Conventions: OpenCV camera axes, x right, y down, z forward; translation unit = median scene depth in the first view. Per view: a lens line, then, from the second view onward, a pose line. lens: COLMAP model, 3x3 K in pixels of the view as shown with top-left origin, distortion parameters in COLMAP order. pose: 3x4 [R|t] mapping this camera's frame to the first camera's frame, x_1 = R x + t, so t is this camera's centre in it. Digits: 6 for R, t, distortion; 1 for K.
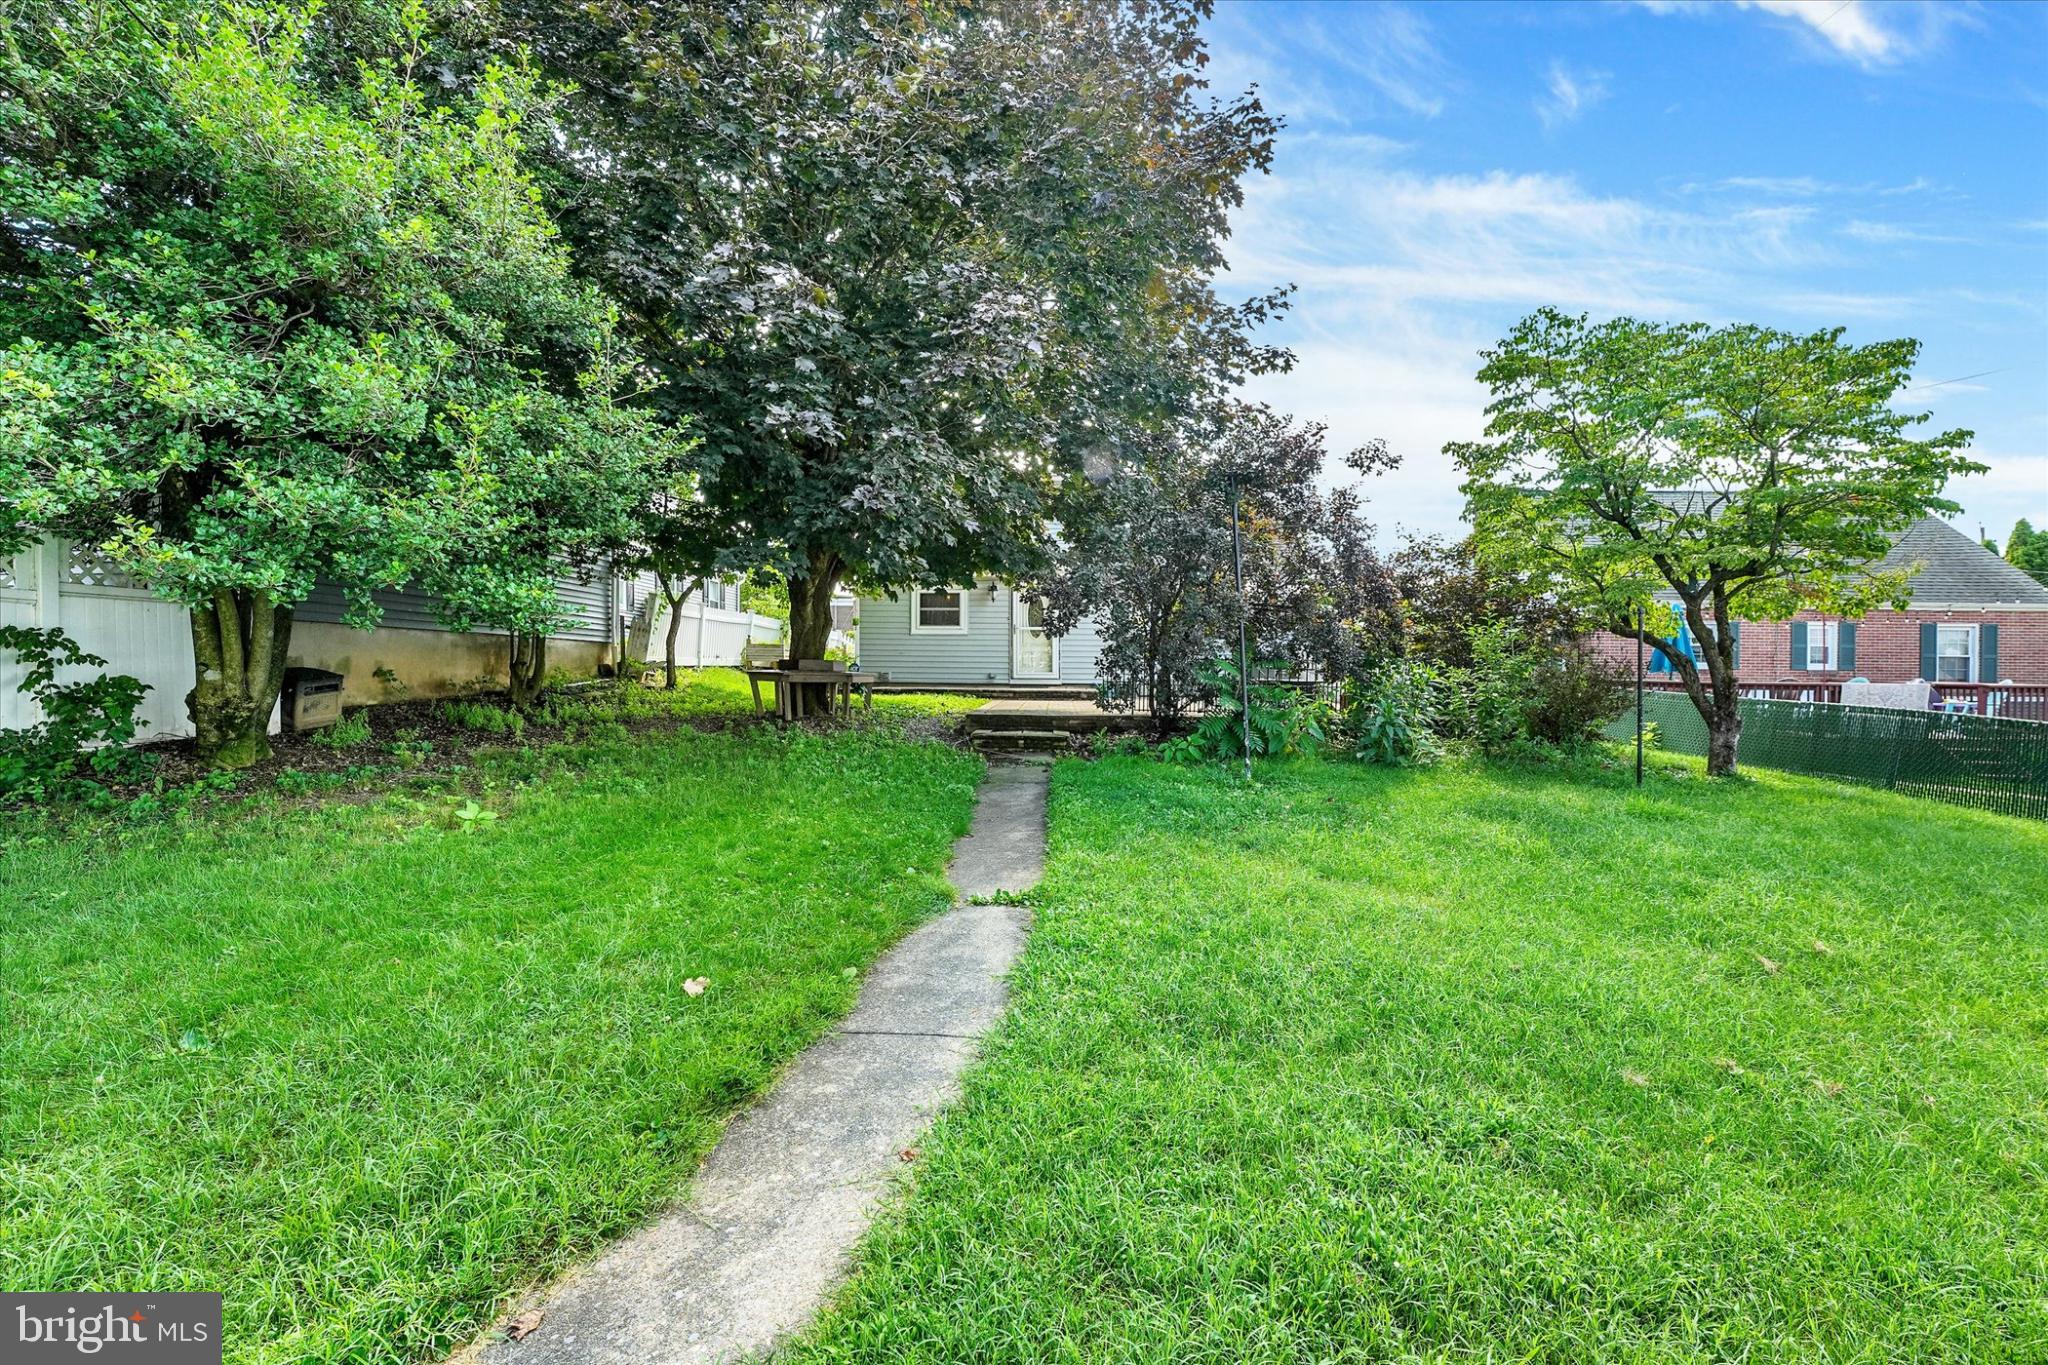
lens RADIAL K [[892.2, 0, 1018.9], [0, 892.2, 678.2], [0, 0, 1]] dist [-0.022418, 0.001200]
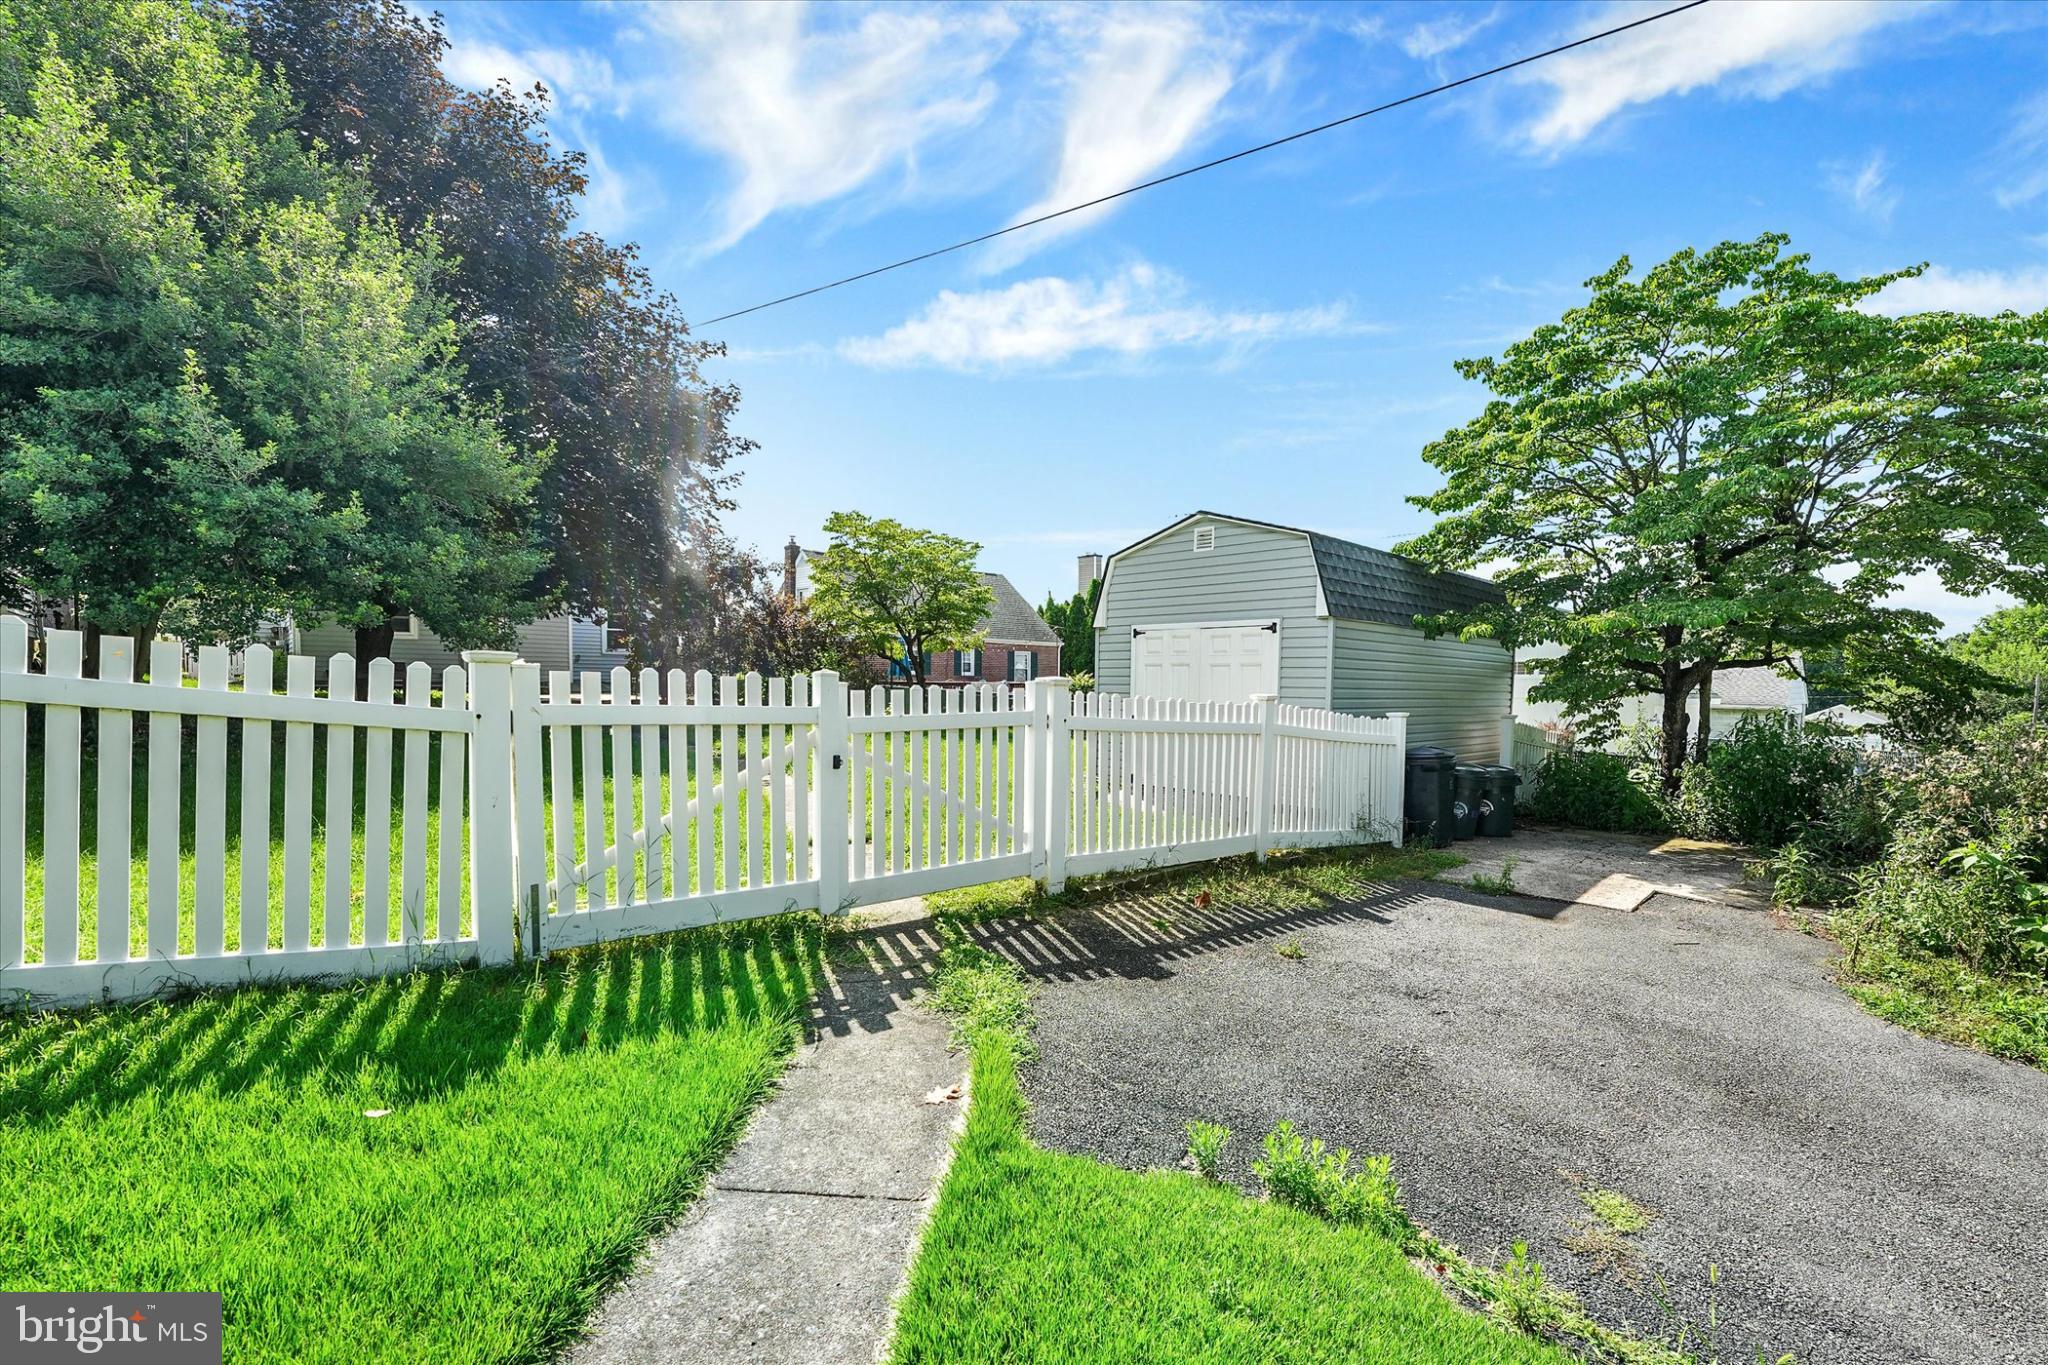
lens RADIAL K [[892.2, 0, 1022.9], [0, 892.2, 680.3], [0, 0, 1]] dist [-0.022418, 0.001200]
pose [[0.704251, 0.003183, 0.709944, -0.572907], [0.000714, 0.999986, -0.005193, 0.017138], [-0.709951, 0.004164, 0.704239, -0.716264]]
